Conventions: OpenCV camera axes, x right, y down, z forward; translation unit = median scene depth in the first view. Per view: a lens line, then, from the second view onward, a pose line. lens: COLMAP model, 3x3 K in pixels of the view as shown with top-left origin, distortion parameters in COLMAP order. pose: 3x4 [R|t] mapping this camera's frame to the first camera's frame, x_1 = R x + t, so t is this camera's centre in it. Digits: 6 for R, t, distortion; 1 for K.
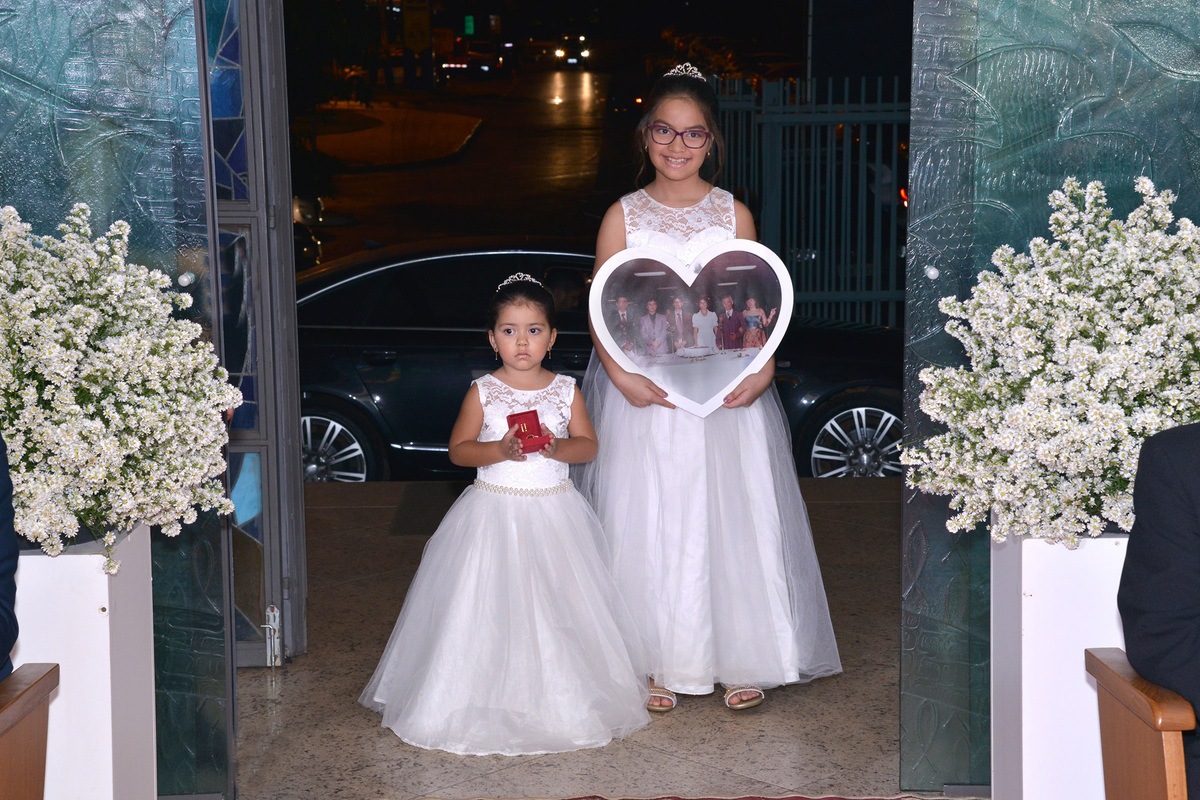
lens RADIAL K [[2083.7, 0, 616.8], [0, 2083.7, 398.6], [0, 0, 1]] dist [0.372465, 0.040570]
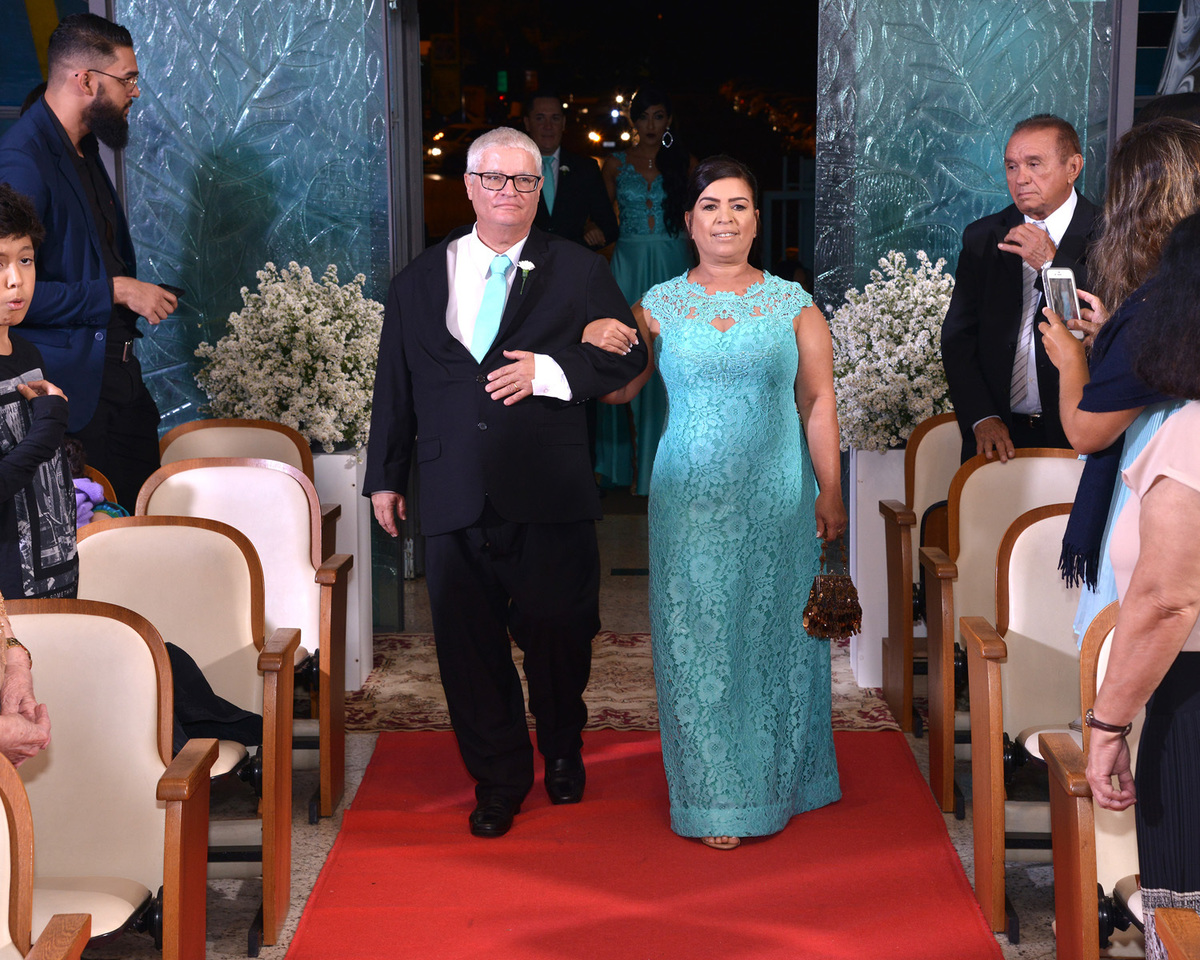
lens RADIAL K [[2518.0, 0, 579.3], [0, 2518.0, 480.3], [0, 0, 1]] dist [0.398489, 0.320872]
pose [[0.999340, 0.005970, -0.035836, 0.031302], [-0.006529, 0.999859, -0.015490, 0.123816], [0.035738, 0.015714, 0.999238, -1.139733]]
